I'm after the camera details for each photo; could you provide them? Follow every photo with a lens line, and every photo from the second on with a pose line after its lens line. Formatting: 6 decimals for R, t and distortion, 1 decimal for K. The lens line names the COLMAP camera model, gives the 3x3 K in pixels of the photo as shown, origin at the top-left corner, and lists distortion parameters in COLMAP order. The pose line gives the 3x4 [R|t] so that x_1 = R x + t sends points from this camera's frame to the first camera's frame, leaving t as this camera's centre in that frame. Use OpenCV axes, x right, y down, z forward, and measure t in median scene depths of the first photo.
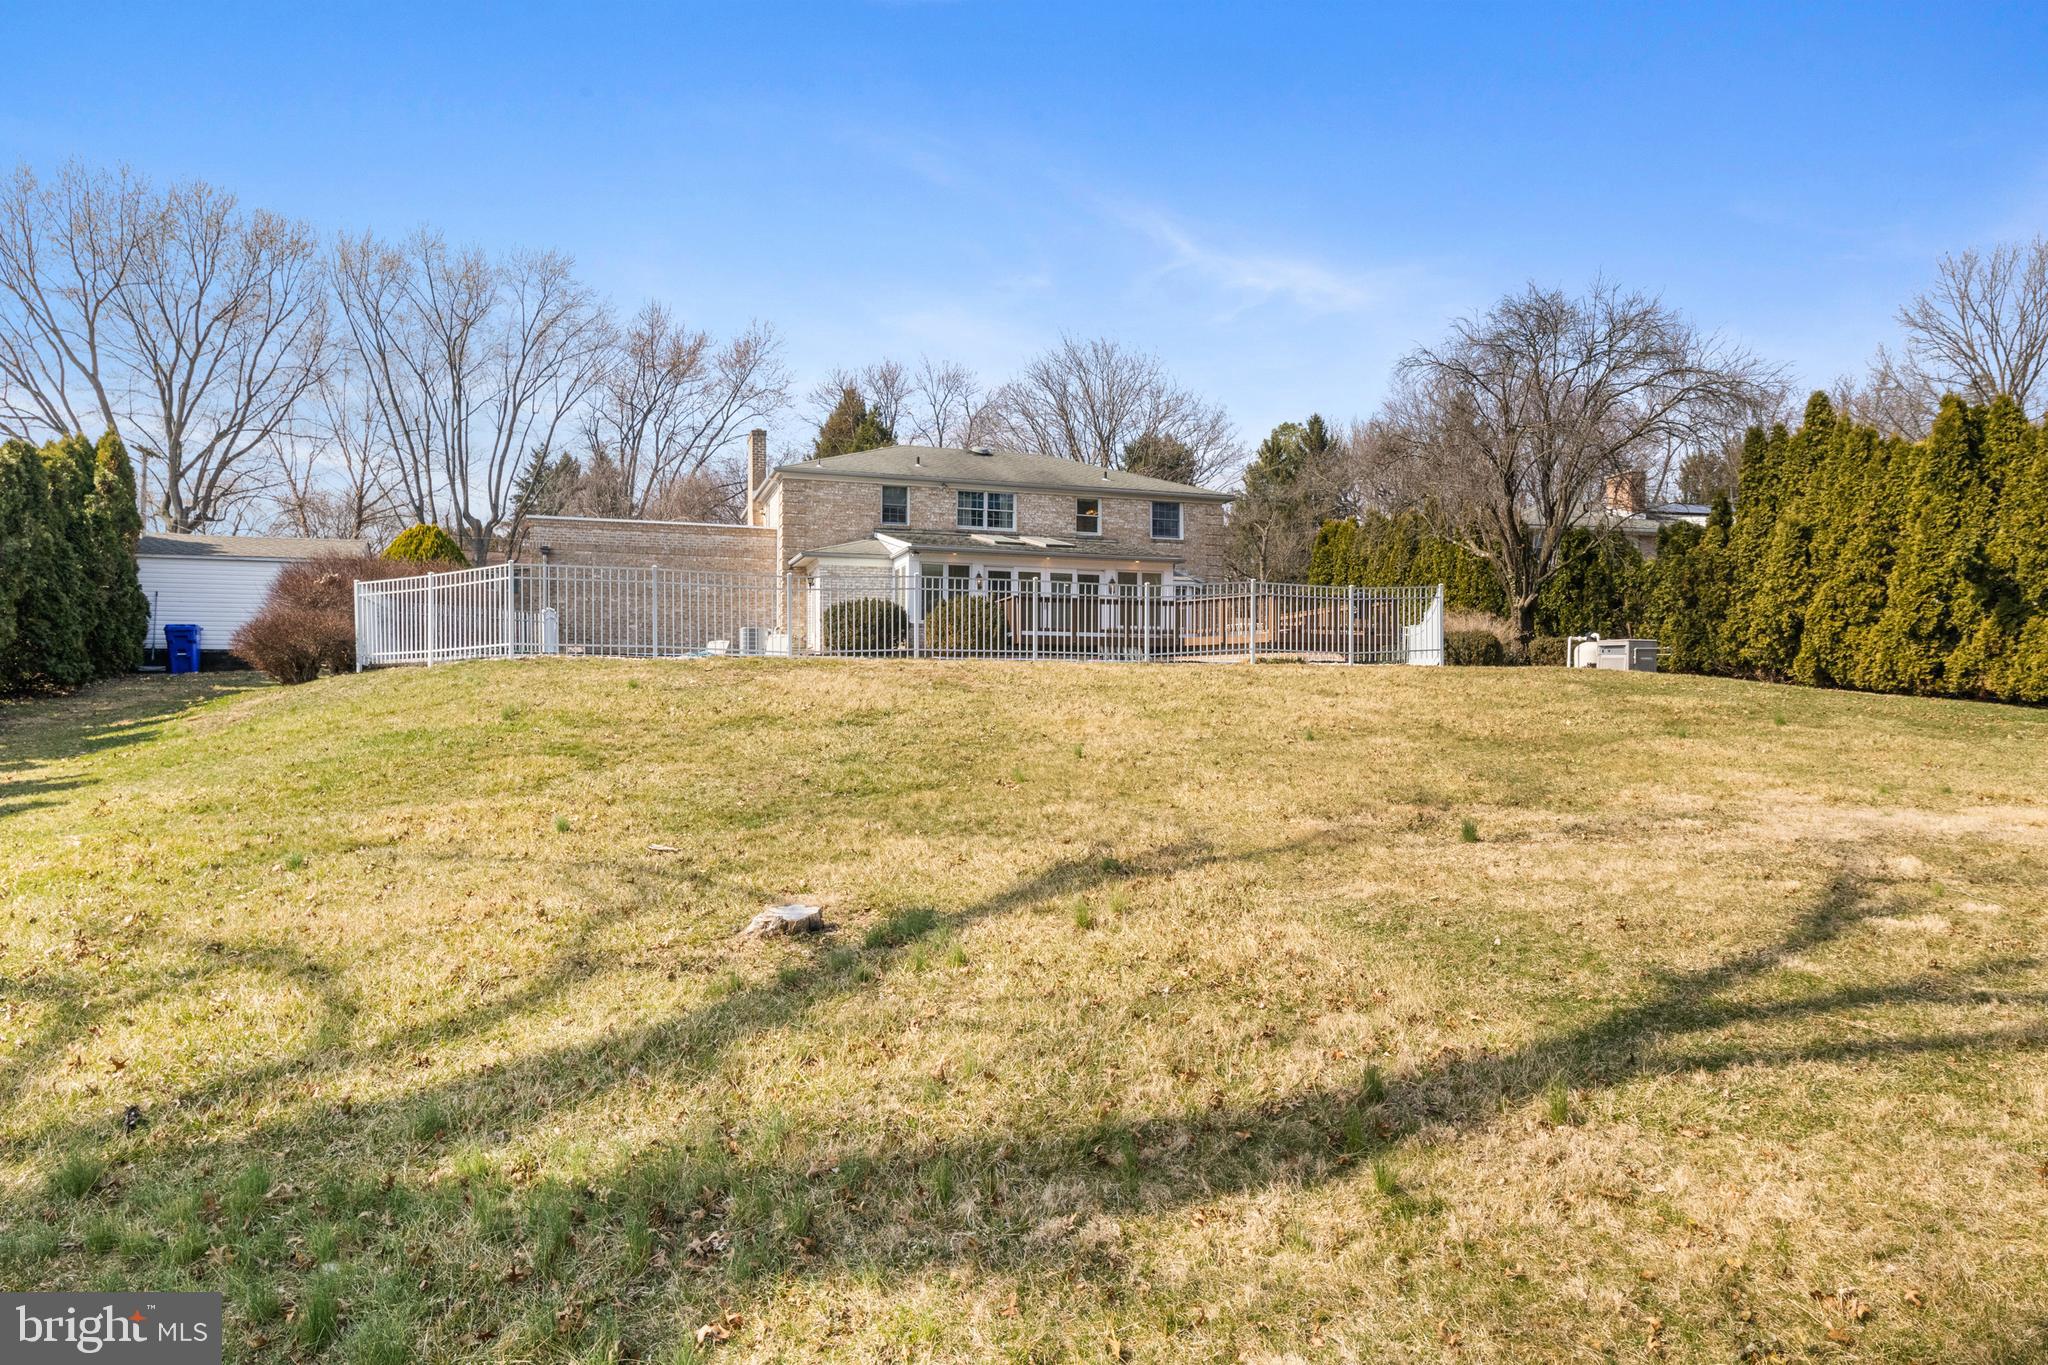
lens RADIAL K [[1266.1, 0, 1024.0], [0, 1266.1, 682.5], [0, 0, 1]] dist [0.000047, 0.001784]
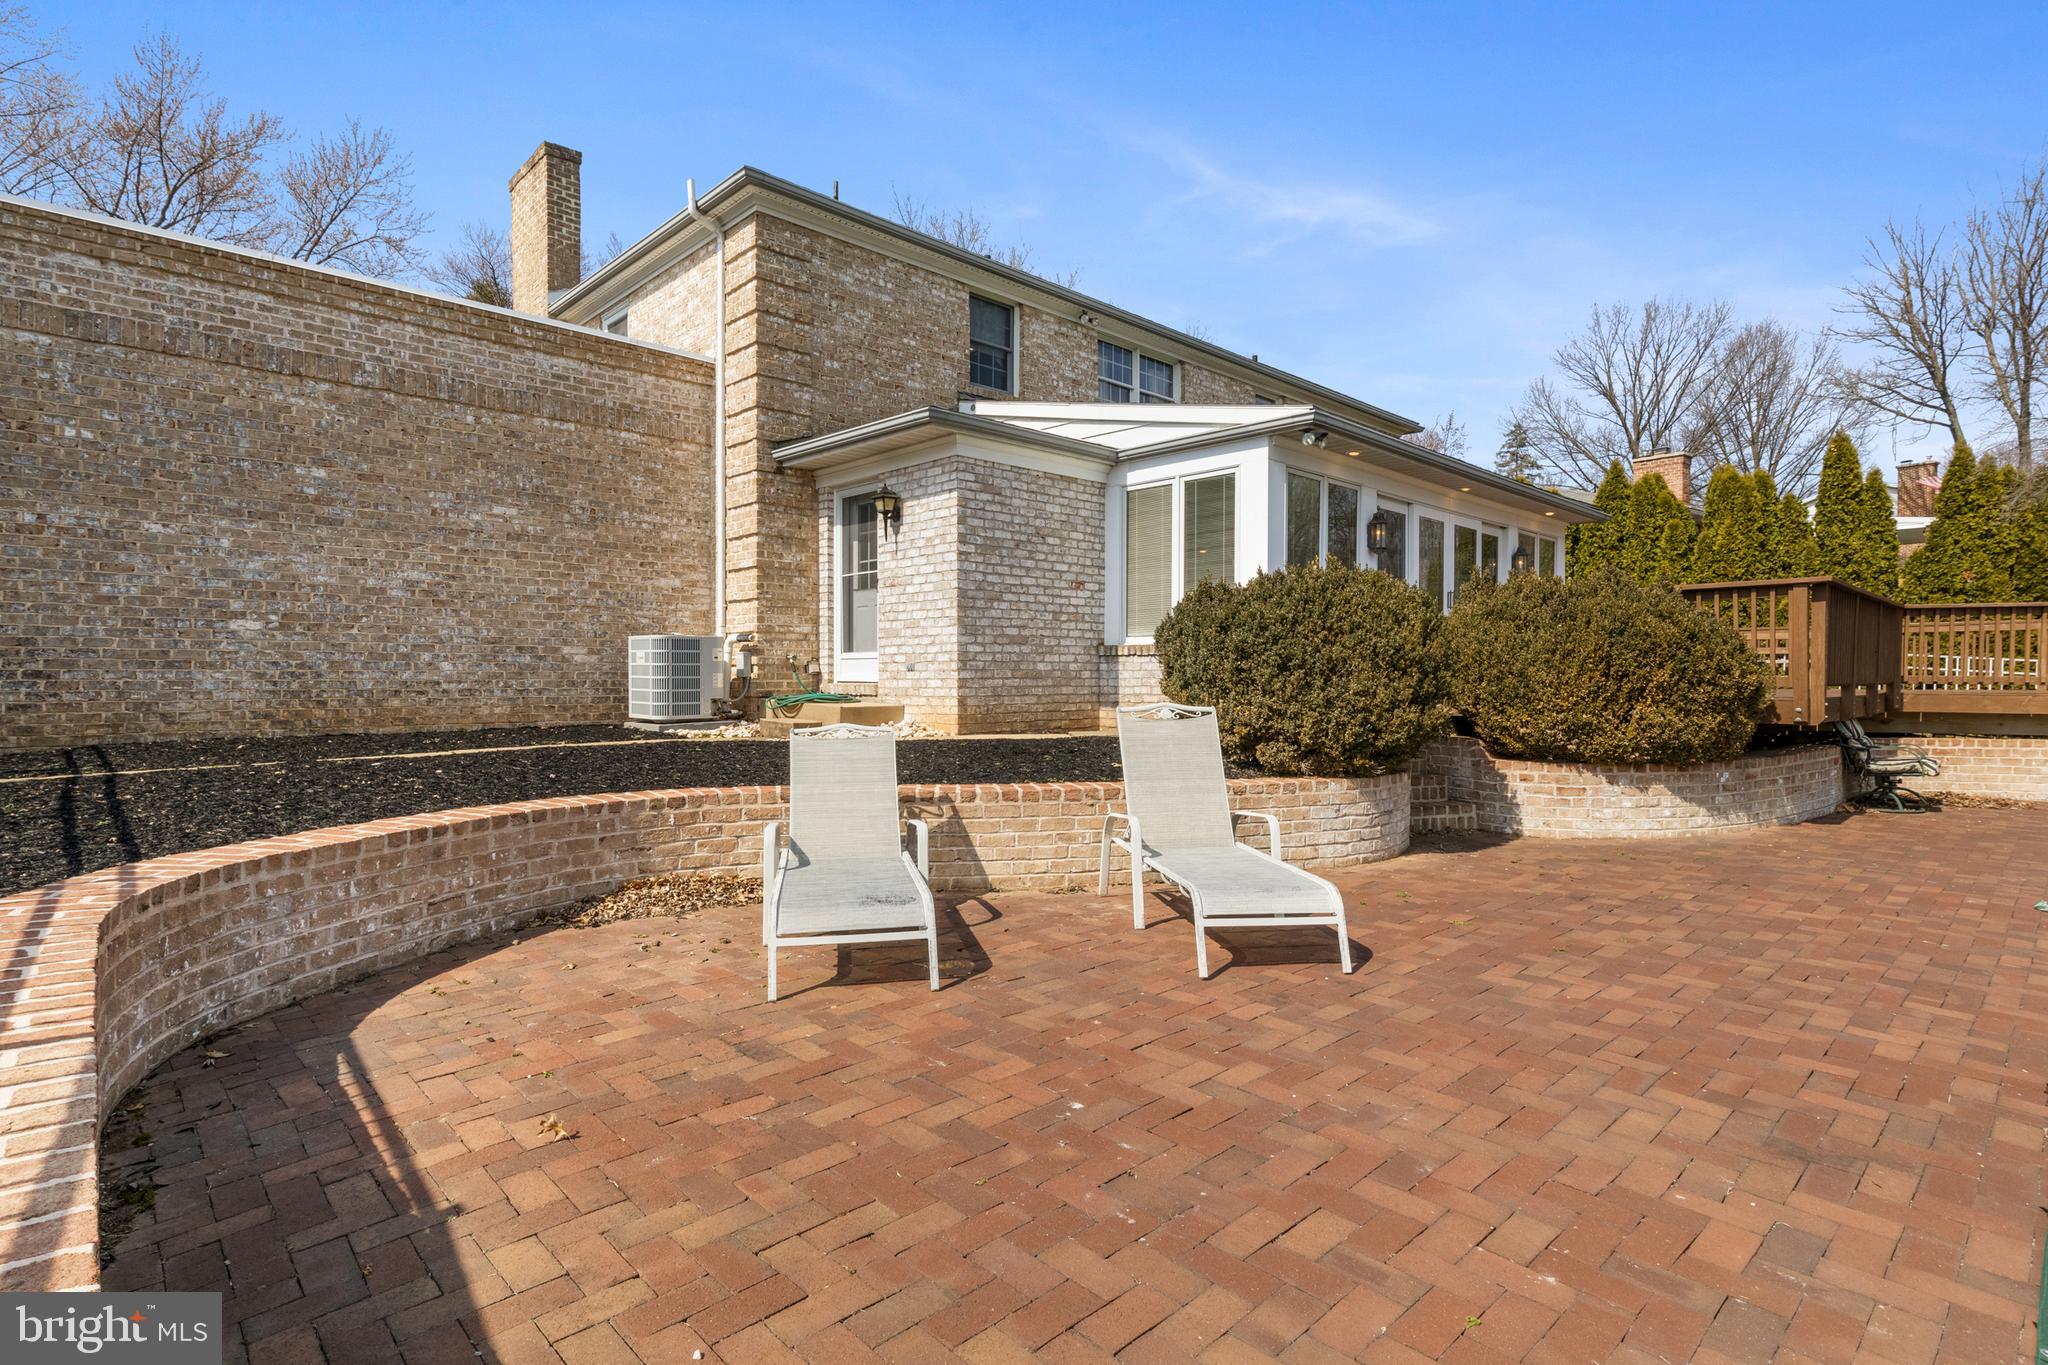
lens RADIAL K [[1037.4, 0, 1024.0], [0, 1037.4, 682.5], [0, 0, 1]] dist [0.001110, 0.000406]
pose [[0.904183, -0.000485, 0.427144, -0.255359], [-0.010351, 0.999681, 0.023046, -0.038829], [-0.427019, -0.025259, 0.903890, 0.728744]]
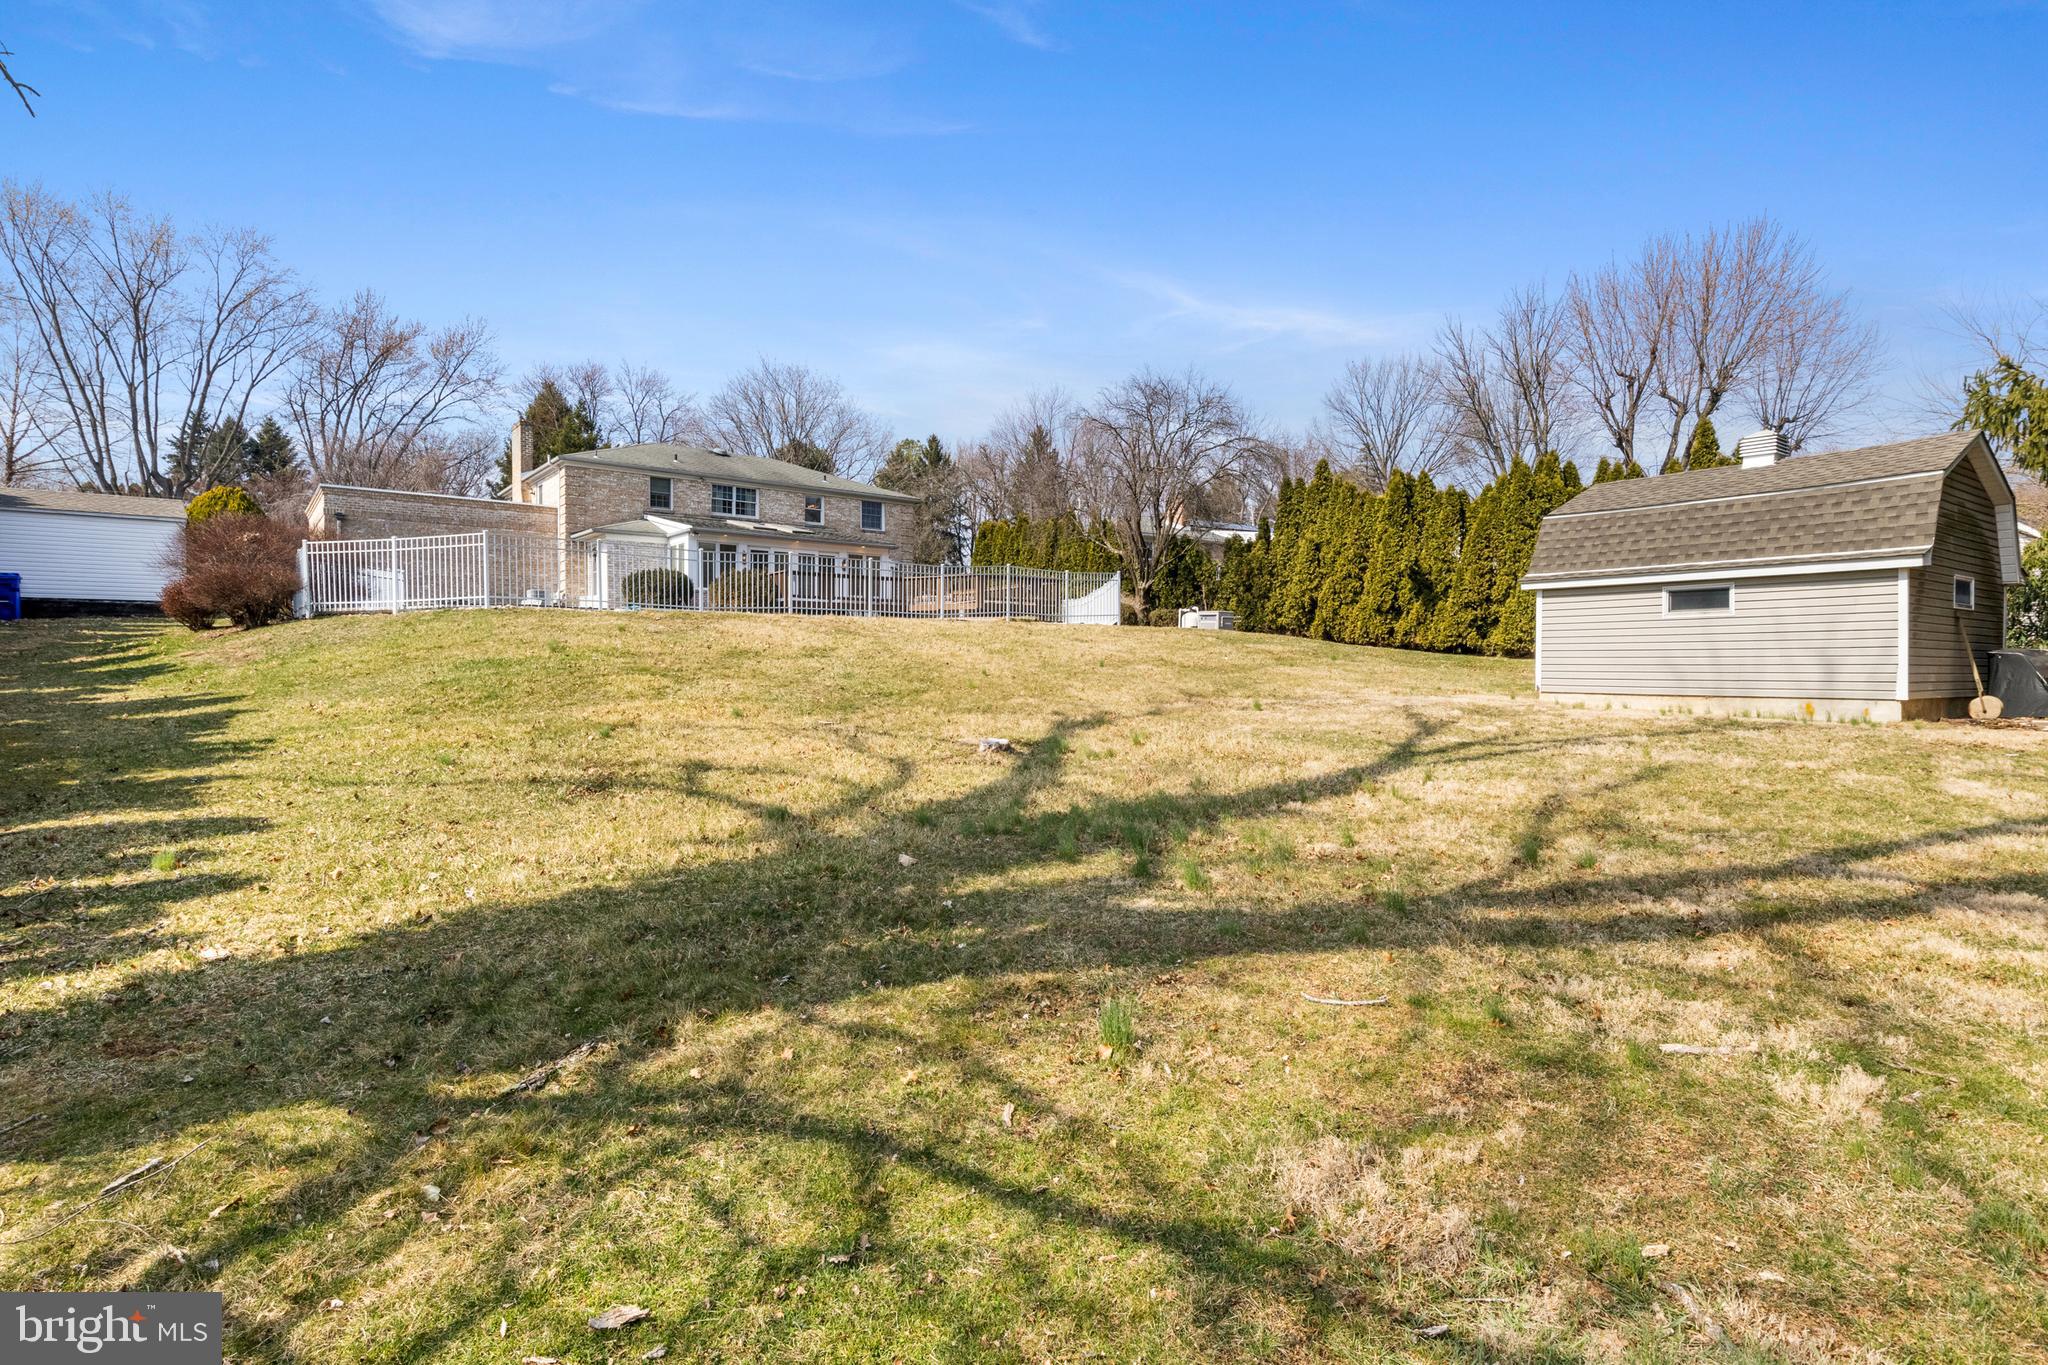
lens RADIAL K [[1037.4, 0, 1024.0], [0, 1037.4, 682.5], [0, 0, 1]] dist [0.001110, 0.000406]
pose [[0.940221, -0.005405, 0.340522, -0.121752], [-0.006615, 0.999396, 0.034127, 0.007995], [-0.340500, -0.034340, 0.939617, -0.080437]]
